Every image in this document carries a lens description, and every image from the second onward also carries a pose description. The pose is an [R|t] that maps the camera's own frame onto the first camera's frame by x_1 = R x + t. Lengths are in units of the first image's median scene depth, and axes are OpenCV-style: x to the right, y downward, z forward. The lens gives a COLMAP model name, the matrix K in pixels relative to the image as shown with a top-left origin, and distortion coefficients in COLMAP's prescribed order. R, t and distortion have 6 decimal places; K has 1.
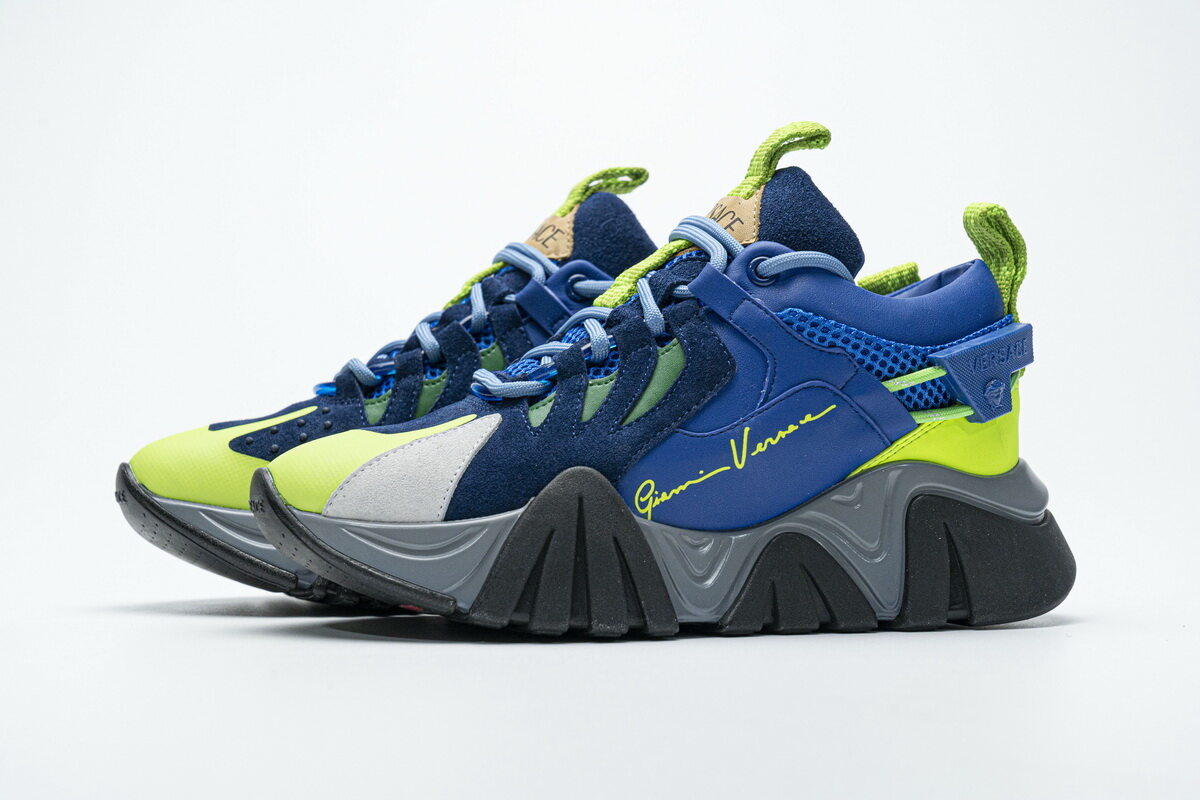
lens RADIAL K [[2344.6, 0, 588.4], [0, 2344.6, 394.6], [0, 0, 1]] dist [0.007084, 0.000000]
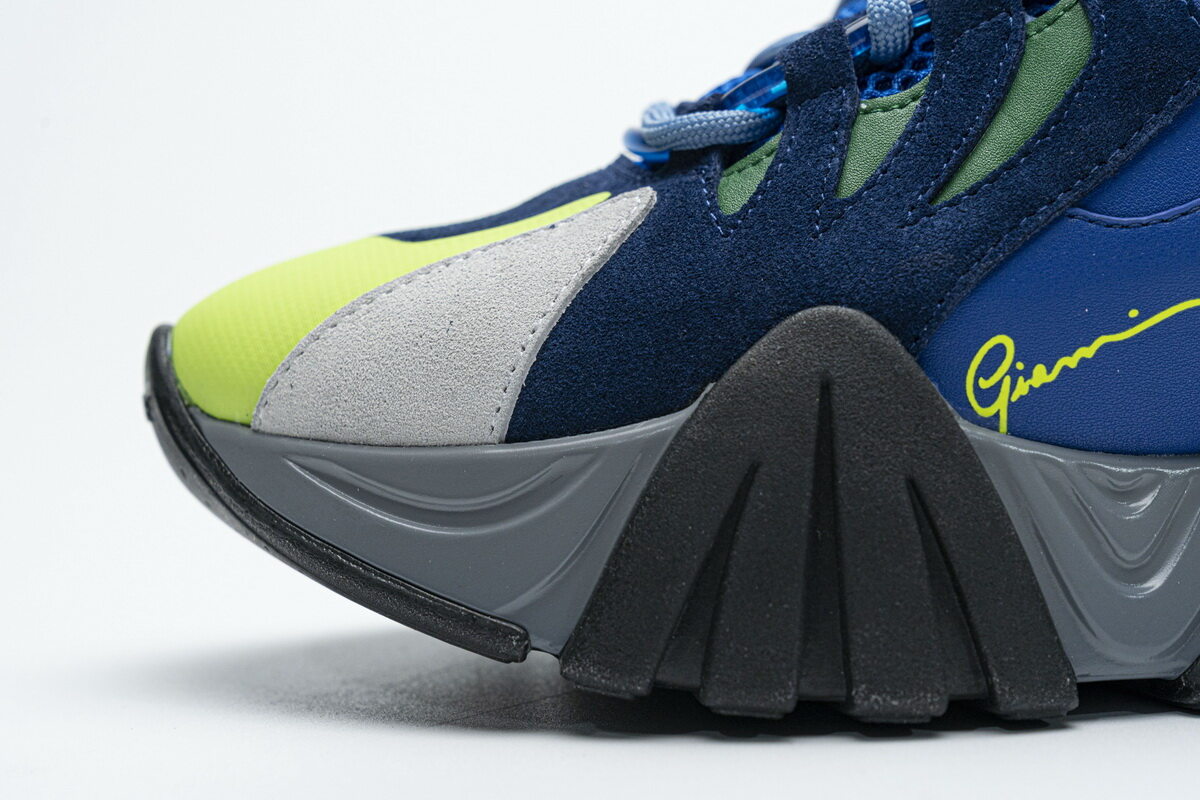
lens RADIAL K [[2344.6, 0, 596.0], [0, 2344.6, 407.2], [0, 0, 1]] dist [0.007084, 0.000000]
pose [[0.975736, -0.012880, -0.218572, 0.045427], [0.028487, 0.997251, 0.068403, 0.018605], [0.217090, -0.072969, 0.973421, 0.575399]]
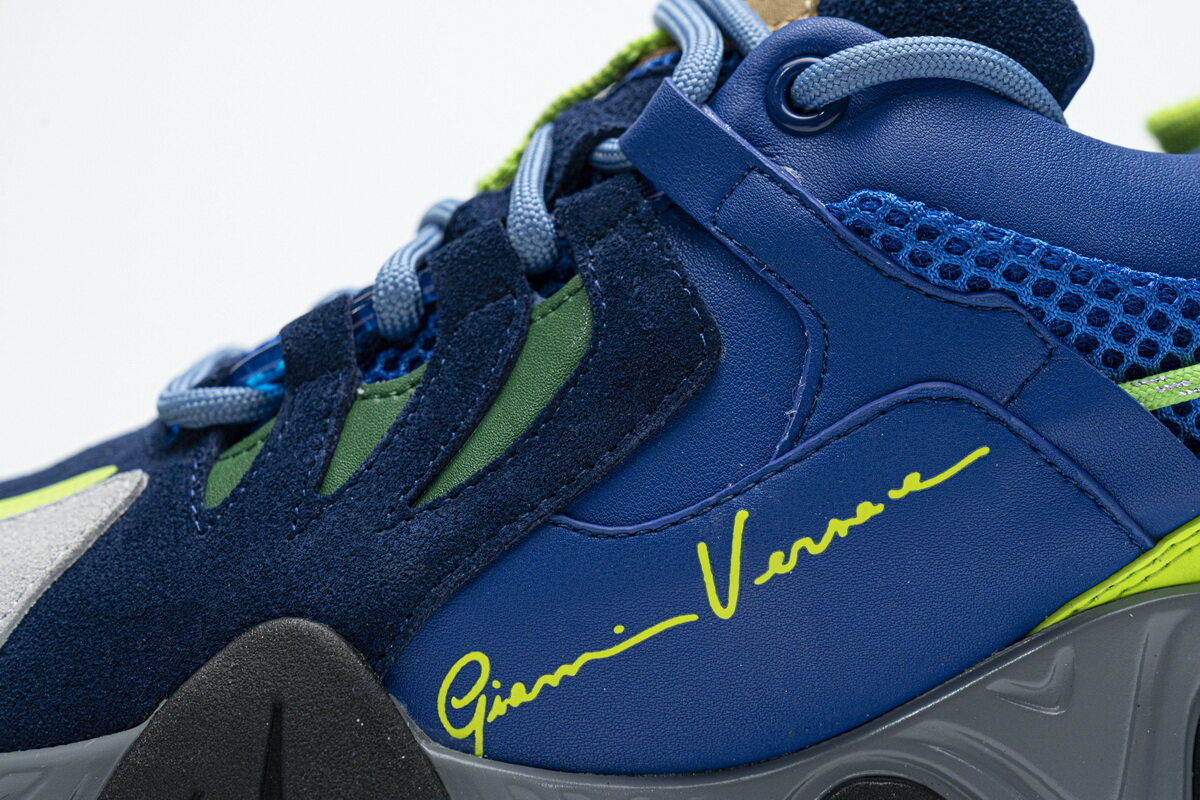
lens RADIAL K [[2344.6, 0, 600.8], [0, 2344.6, 424.5], [0, 0, 1]] dist [0.007084, 0.000000]
pose [[0.974150, -0.003657, -0.225874, 0.129976], [0.017812, 0.998000, 0.060659, -0.022969], [0.225201, -0.063115, 0.972266, 0.624424]]
